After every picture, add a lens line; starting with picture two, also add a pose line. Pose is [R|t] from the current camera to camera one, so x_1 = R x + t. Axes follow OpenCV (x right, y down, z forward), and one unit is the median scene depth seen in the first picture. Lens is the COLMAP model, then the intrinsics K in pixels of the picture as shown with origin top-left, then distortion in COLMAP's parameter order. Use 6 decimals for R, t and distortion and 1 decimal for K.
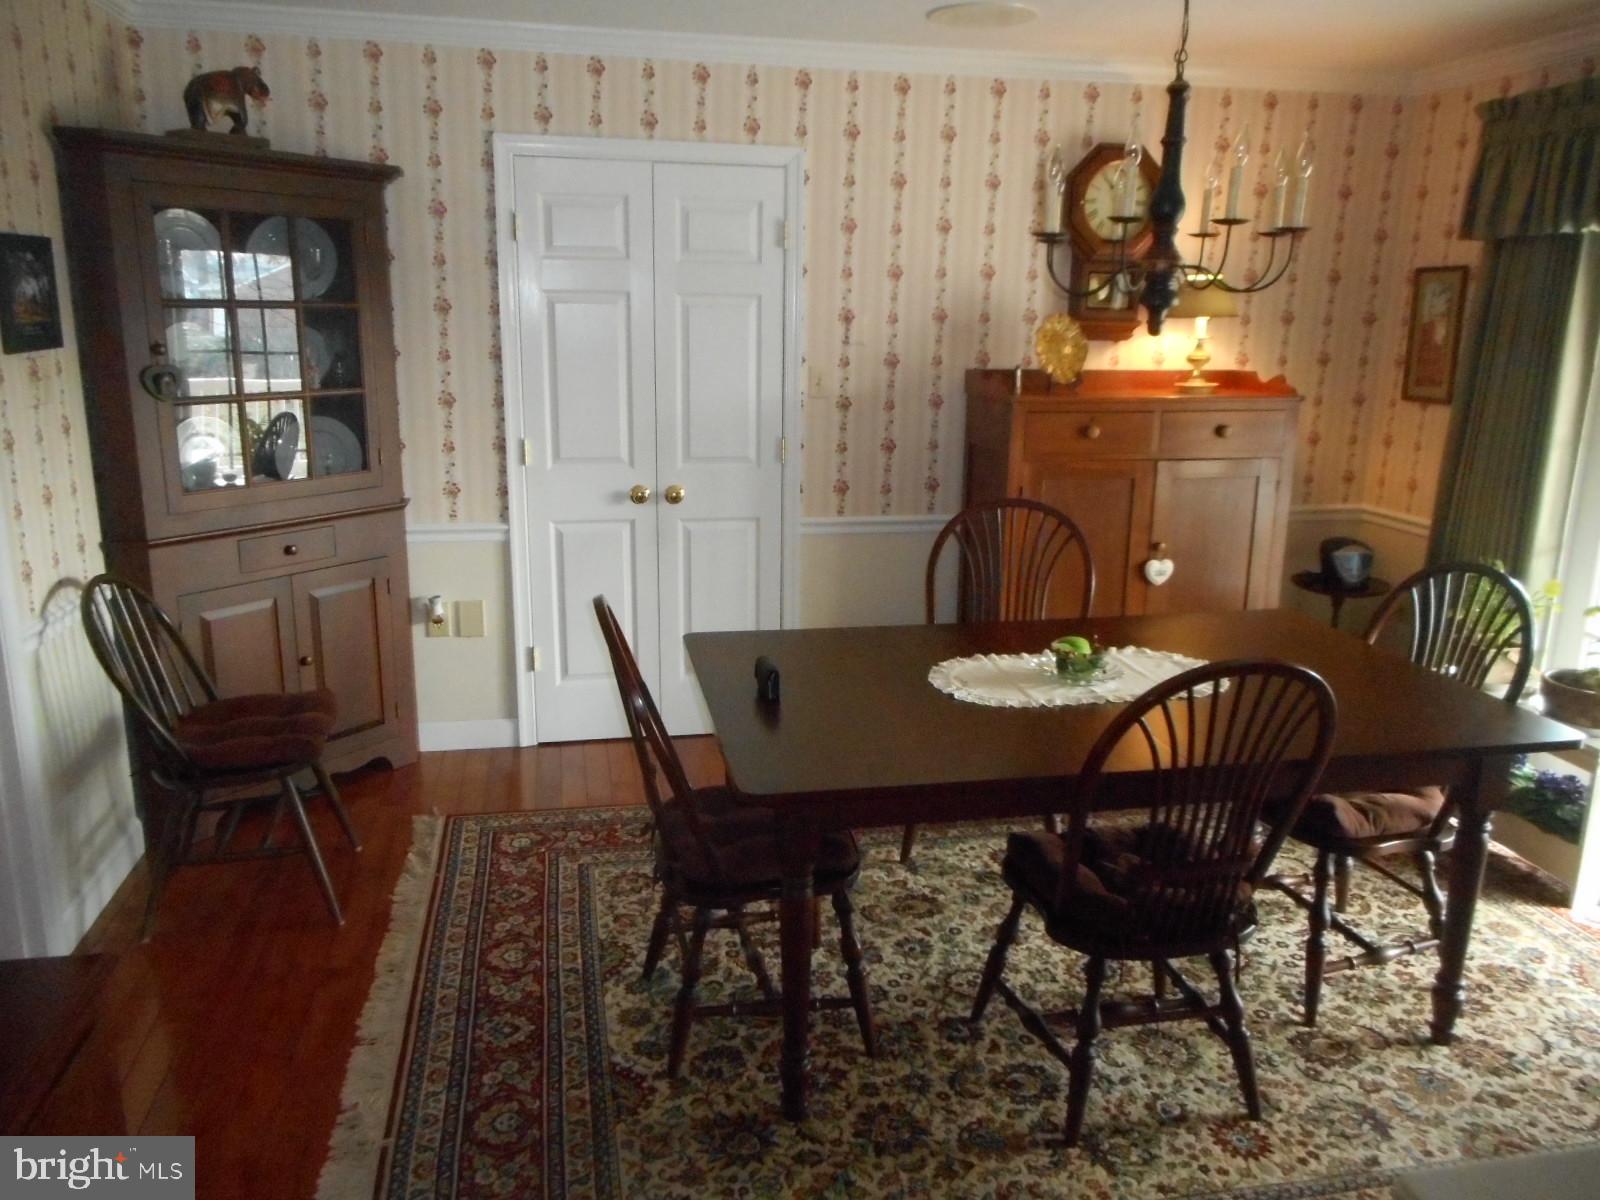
lens RADIAL K [[1210.4, 0, 793.1], [0, 1210.4, 612.3], [0, 0, 1]] dist [0.012077, -0.008514]
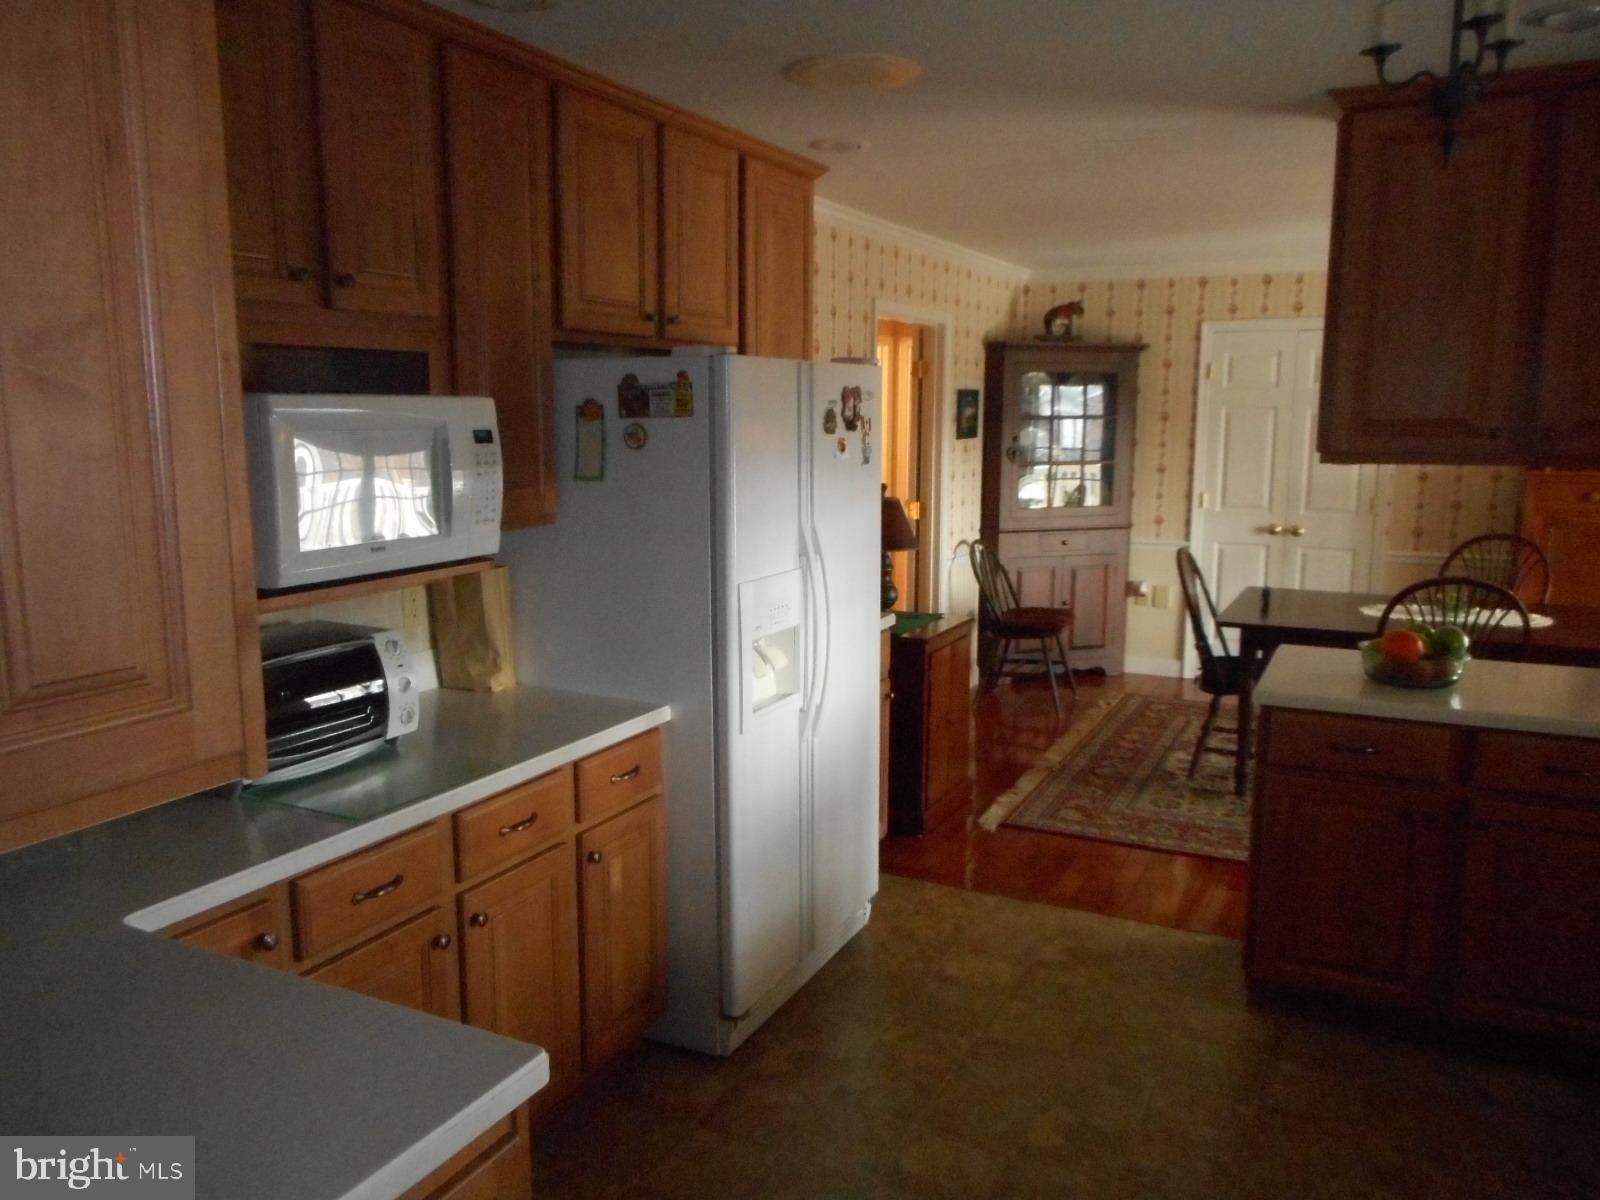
lens RADIAL K [[1210.4, 0, 791.6], [0, 1210.4, 600.8], [0, 0, 1]] dist [0.012077, -0.008514]
pose [[0.788607, 0.081807, -0.609432, 0.398493], [-0.139098, 0.989152, -0.047215, 0.180444], [0.598958, 0.122005, 0.791431, -0.725643]]
